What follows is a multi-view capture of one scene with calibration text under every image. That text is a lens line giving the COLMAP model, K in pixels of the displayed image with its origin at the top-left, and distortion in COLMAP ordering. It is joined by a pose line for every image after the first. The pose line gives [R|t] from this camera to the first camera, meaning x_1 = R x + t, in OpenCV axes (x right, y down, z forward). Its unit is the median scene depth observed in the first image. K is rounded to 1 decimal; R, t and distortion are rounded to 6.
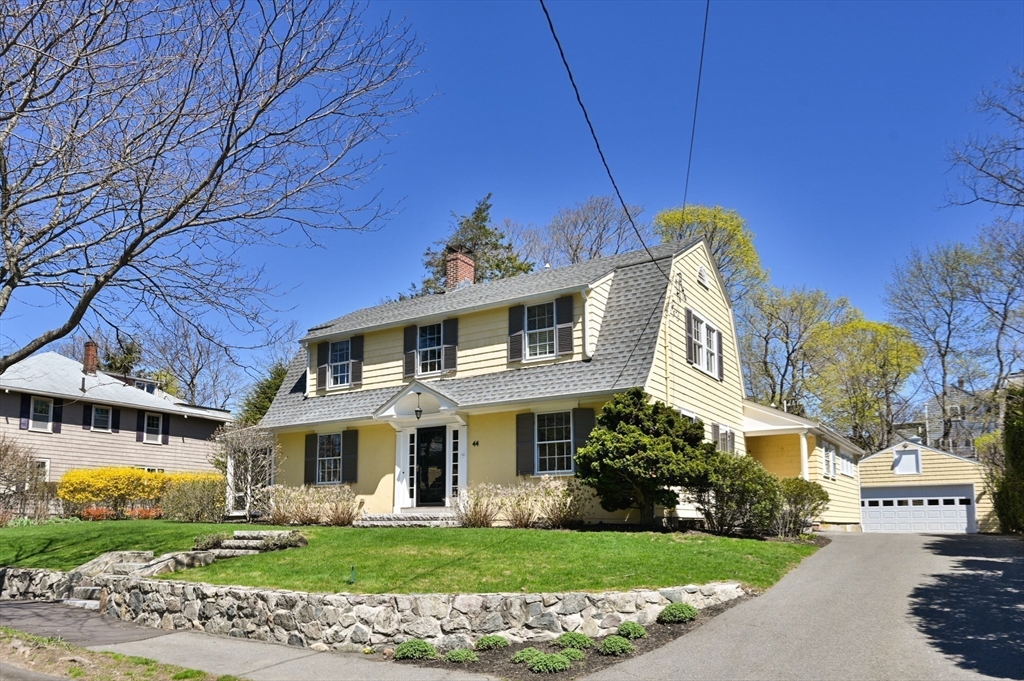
lens RADIAL K [[720.8, 0, 512.0], [0, 720.8, 340.5], [0, 0, 1]] dist [-0.006534, -0.004099]
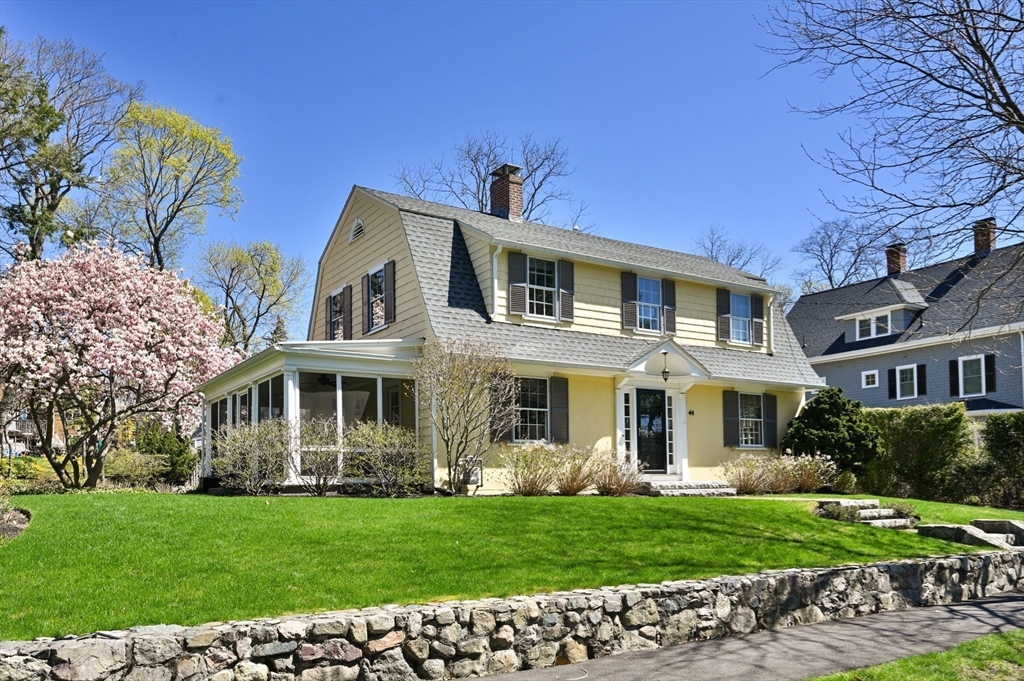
lens RADIAL K [[776.9, 0, 512.0], [0, 776.9, 340.5], [0, 0, 1]] dist [-0.000215, 0.001292]
pose [[0.412539, 0.162614, 0.896308, -1.104643], [-0.212785, 0.973920, -0.078757, 0.177362], [-0.885739, -0.158230, 0.436382, 0.738276]]
